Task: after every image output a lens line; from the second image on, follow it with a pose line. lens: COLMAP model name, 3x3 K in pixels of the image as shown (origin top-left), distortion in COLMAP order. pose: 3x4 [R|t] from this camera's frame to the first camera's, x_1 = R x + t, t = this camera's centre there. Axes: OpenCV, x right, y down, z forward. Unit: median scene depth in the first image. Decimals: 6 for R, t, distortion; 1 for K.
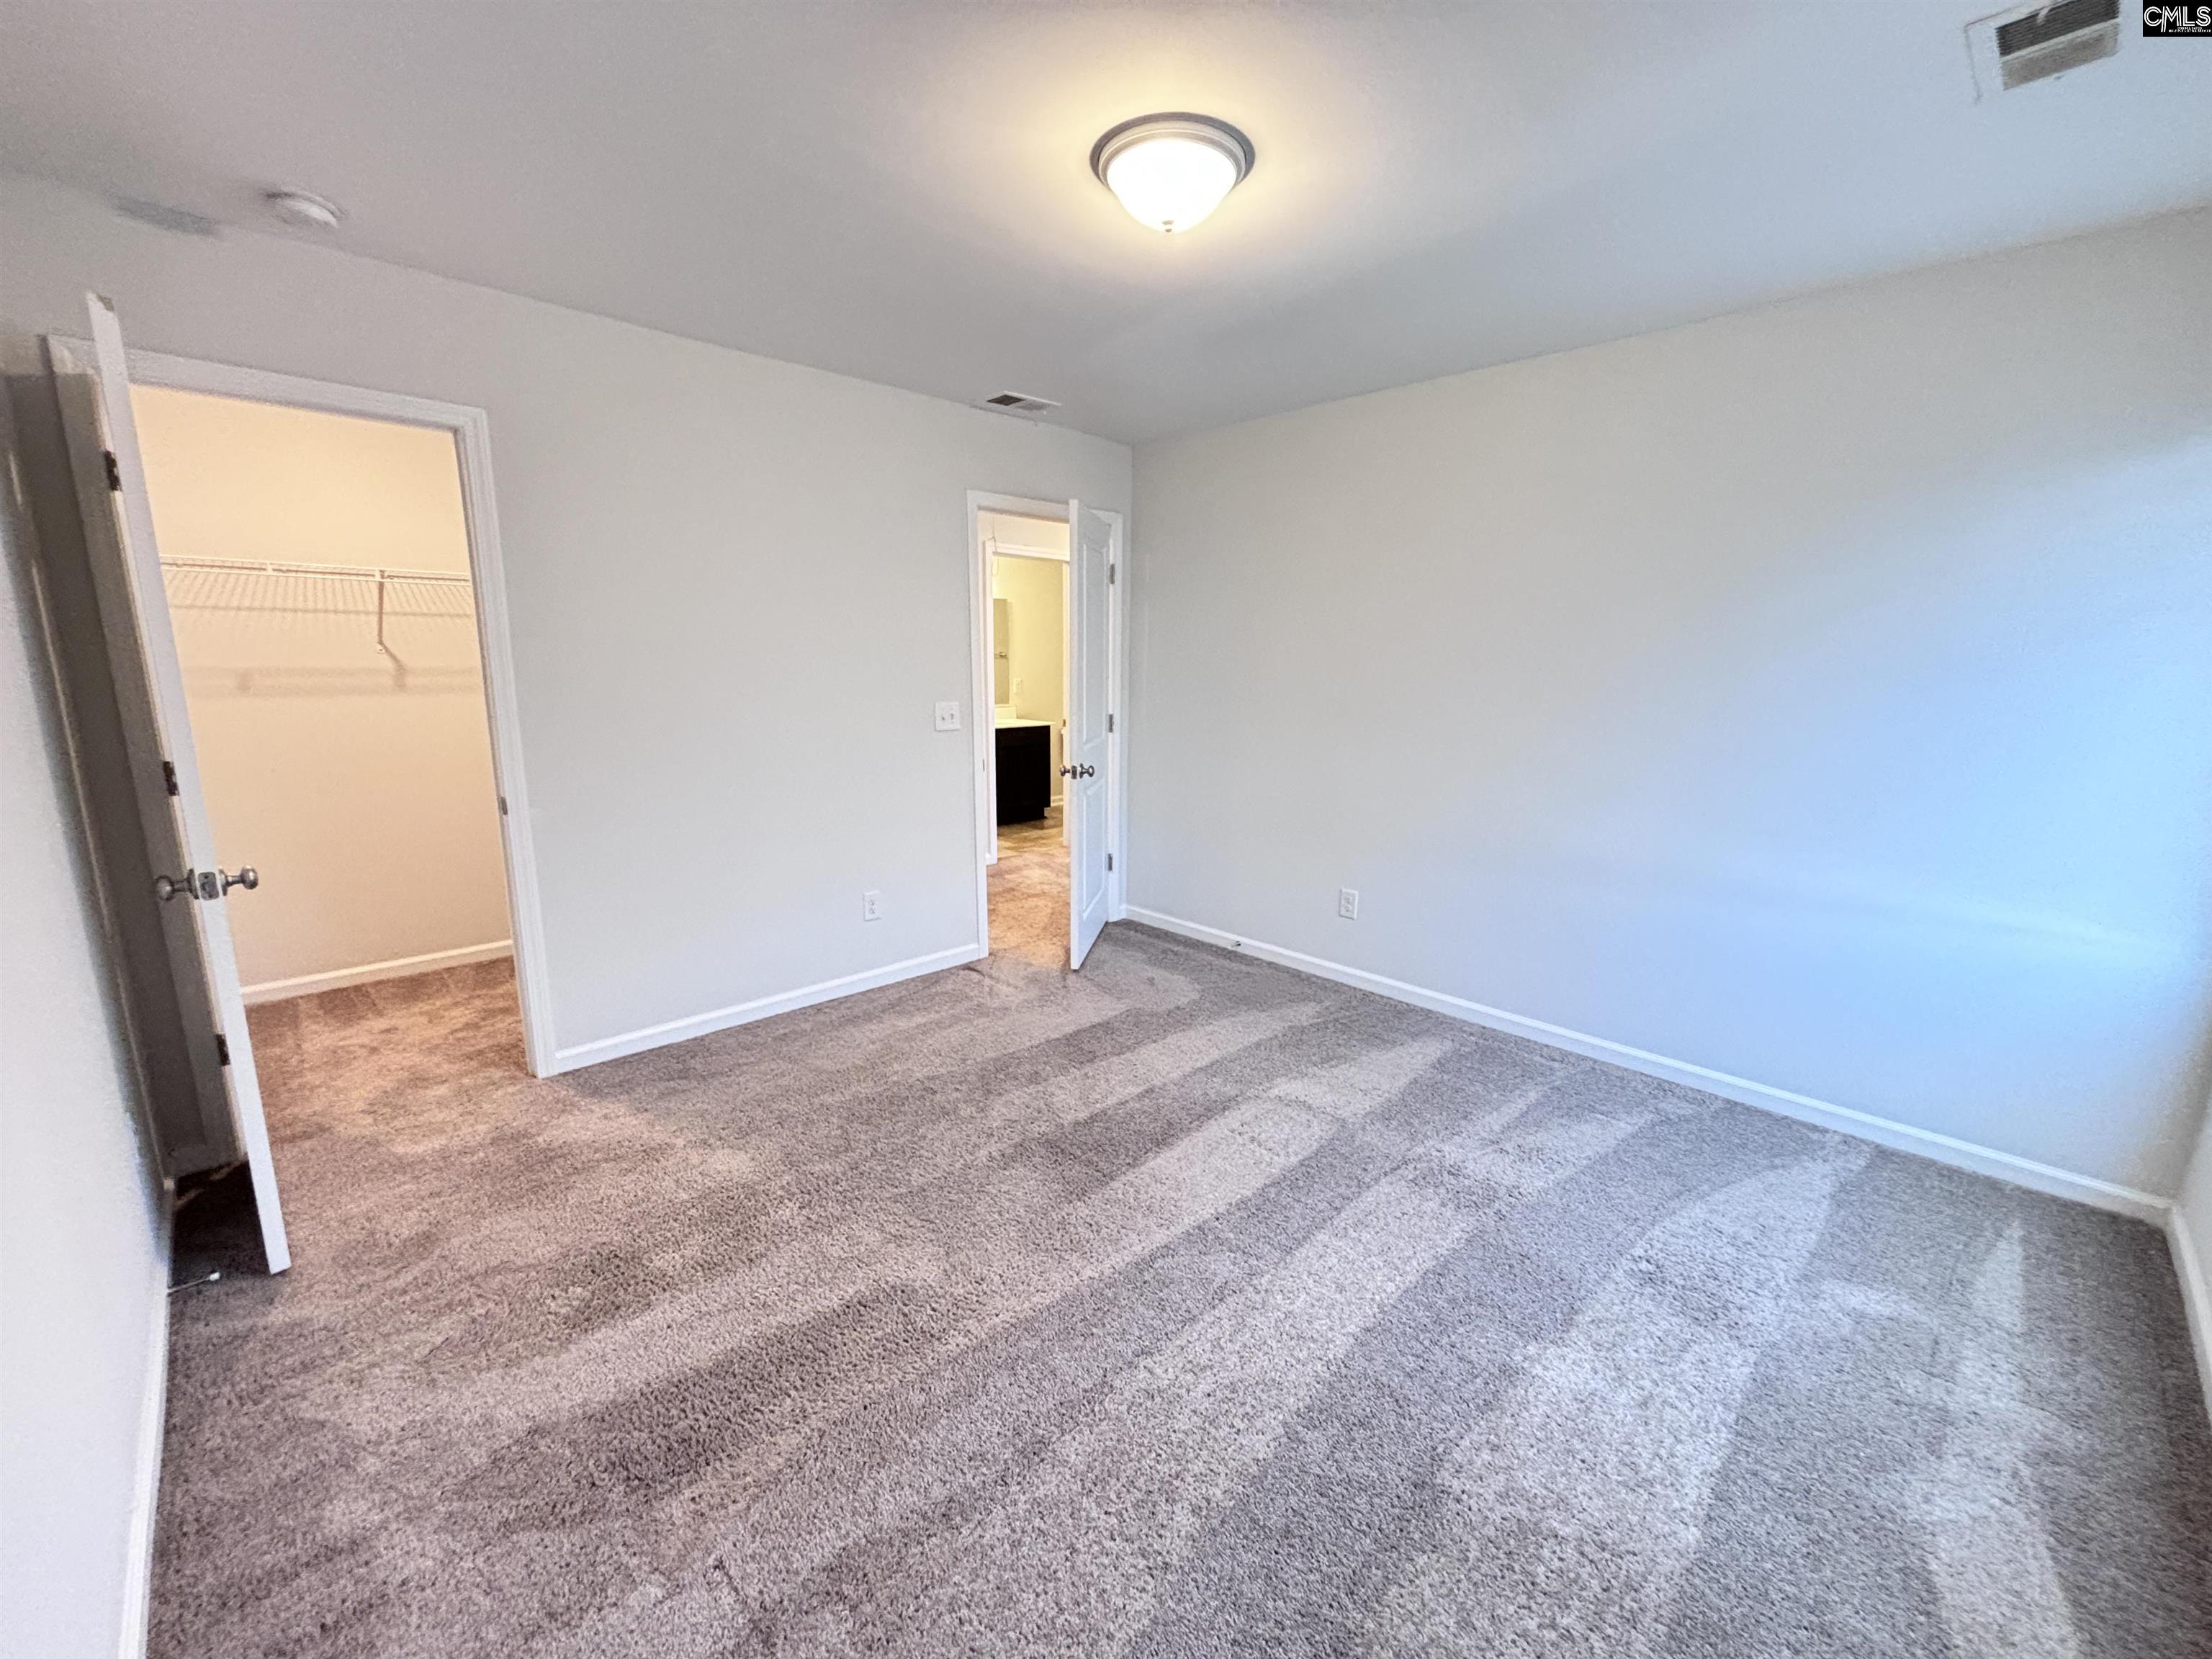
lens RADIAL K [[894.3, 0, 1125.4], [0, 894.3, 847.4], [0, 0, 1]] dist [0.000863, 0.000337]
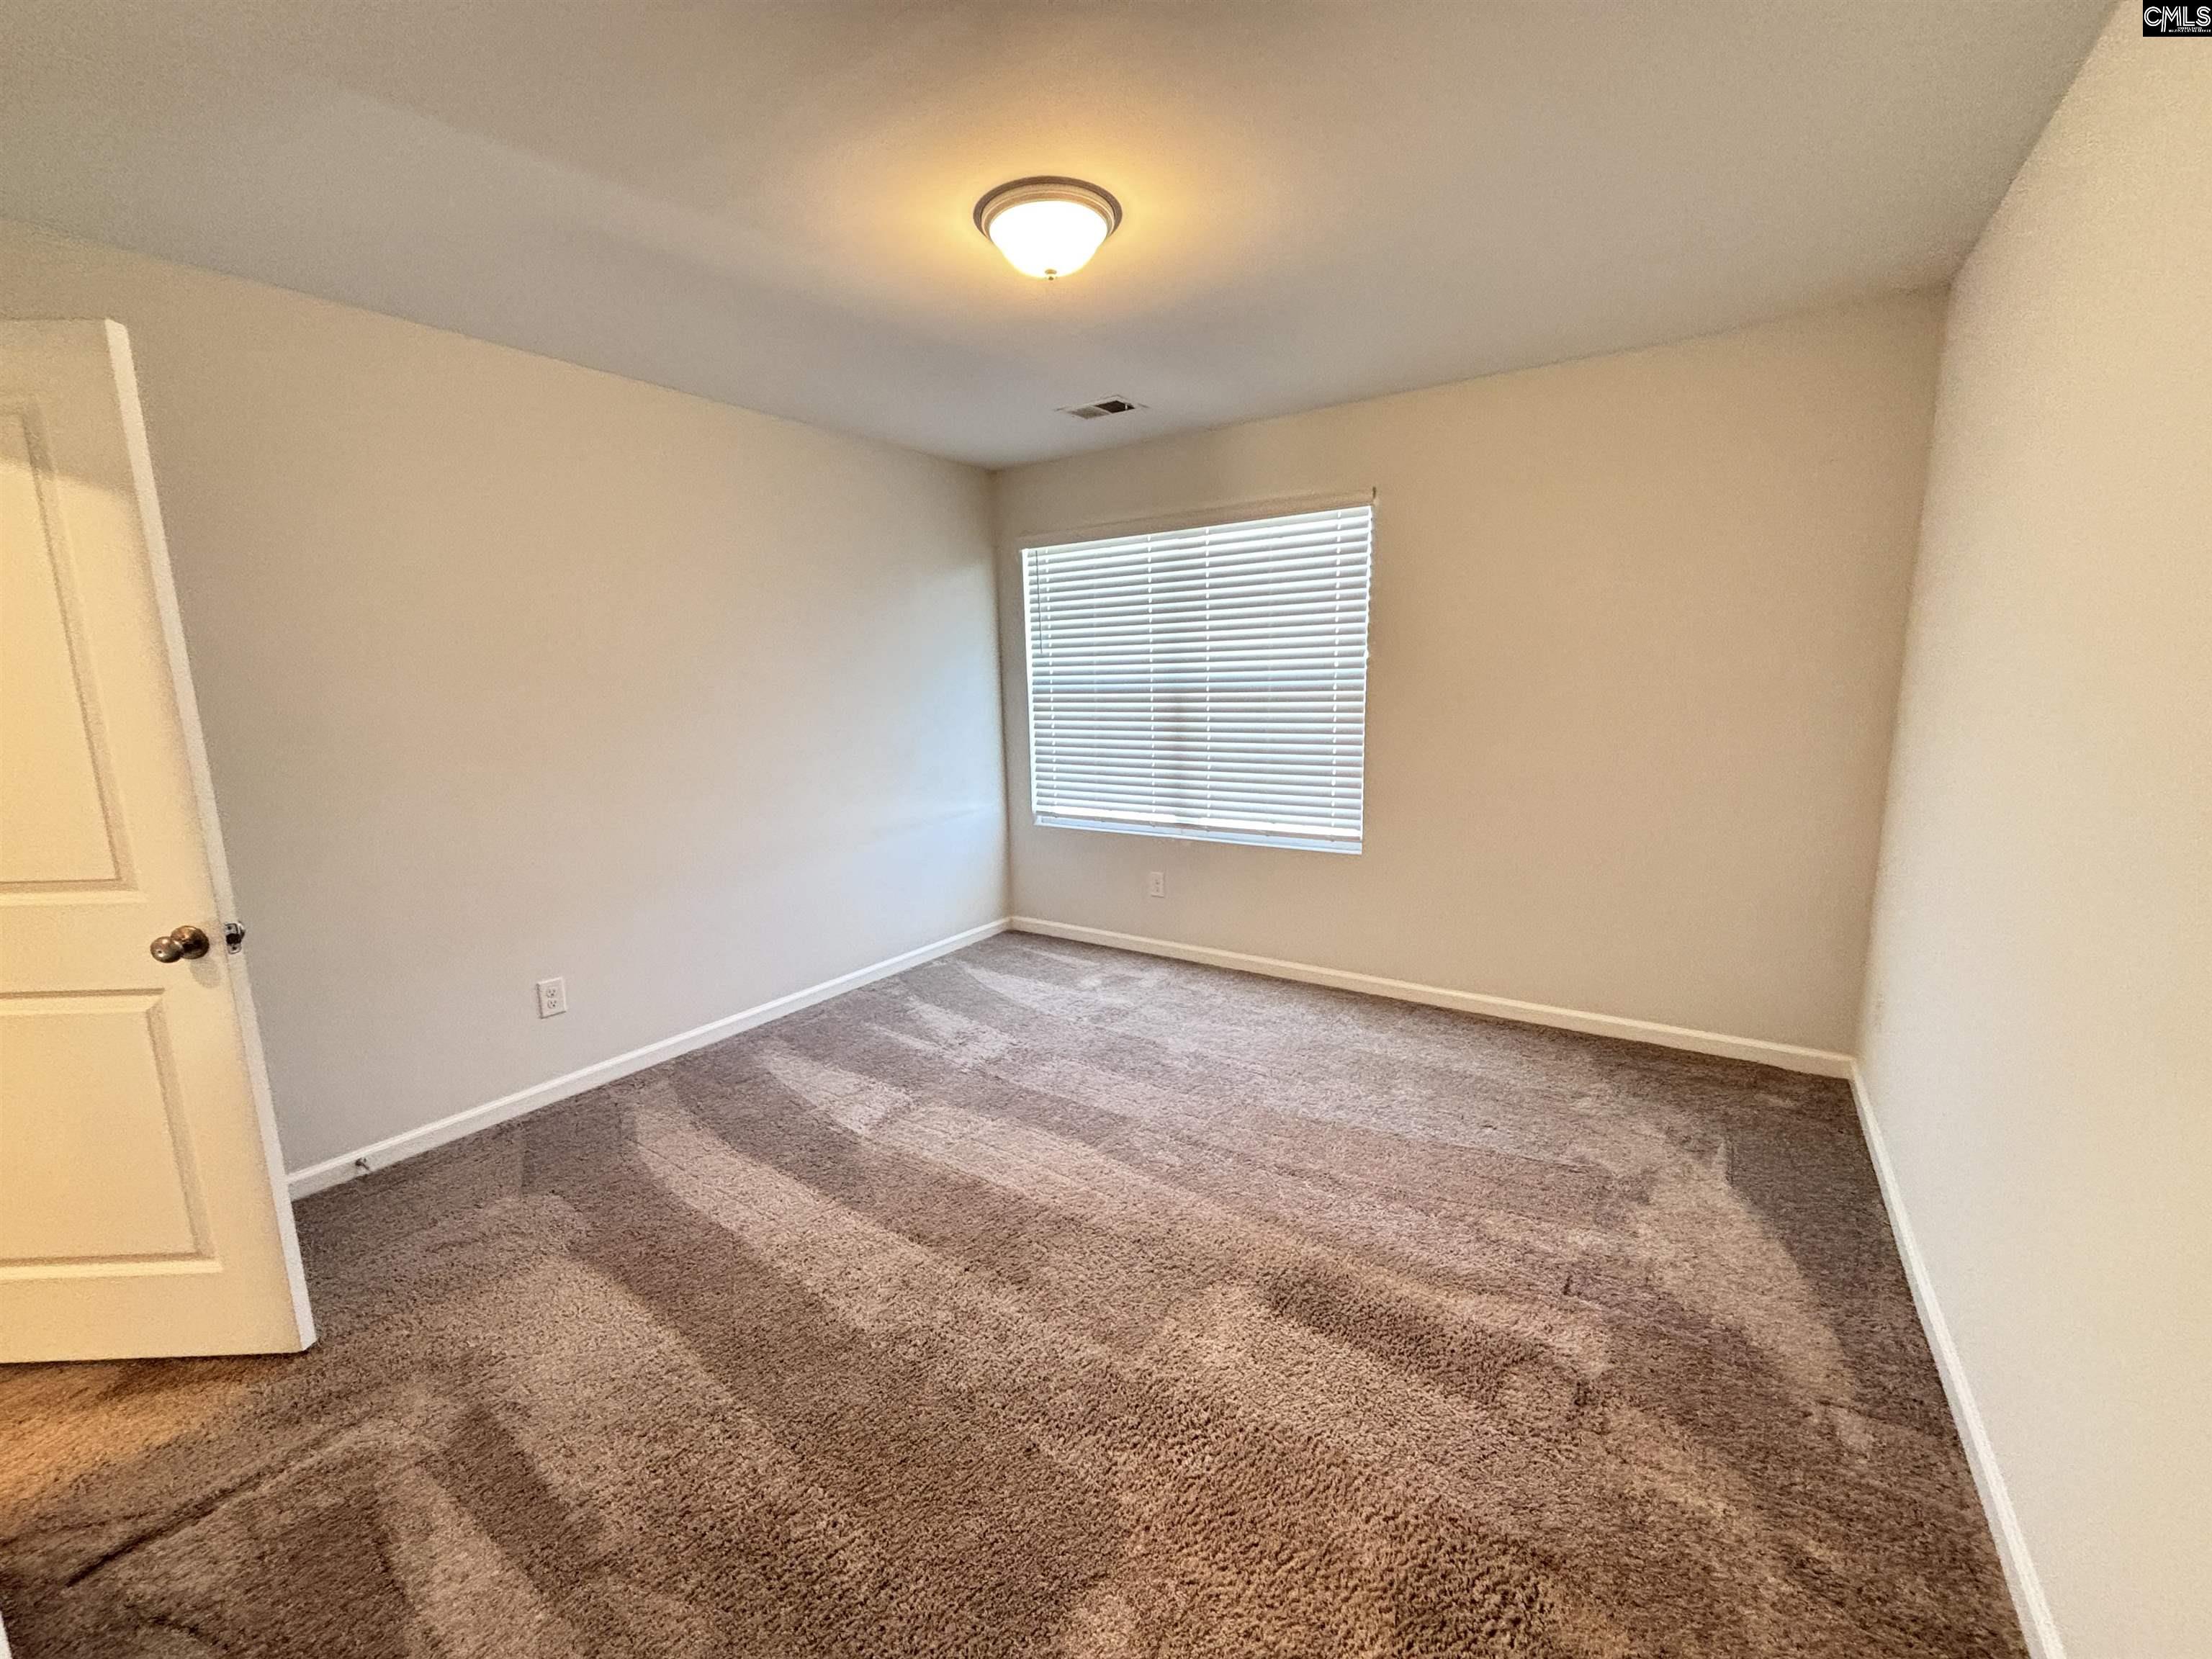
lens RADIAL K [[894.3, 0, 1105.1], [0, 894.3, 831.0], [0, 0, 1]] dist [0.000863, 0.000337]
pose [[-0.201724, -0.171627, 0.964288, -0.697504], [0.222478, 0.950763, 0.215761, -0.163464], [-0.953840, 0.258057, -0.153609, 0.774936]]
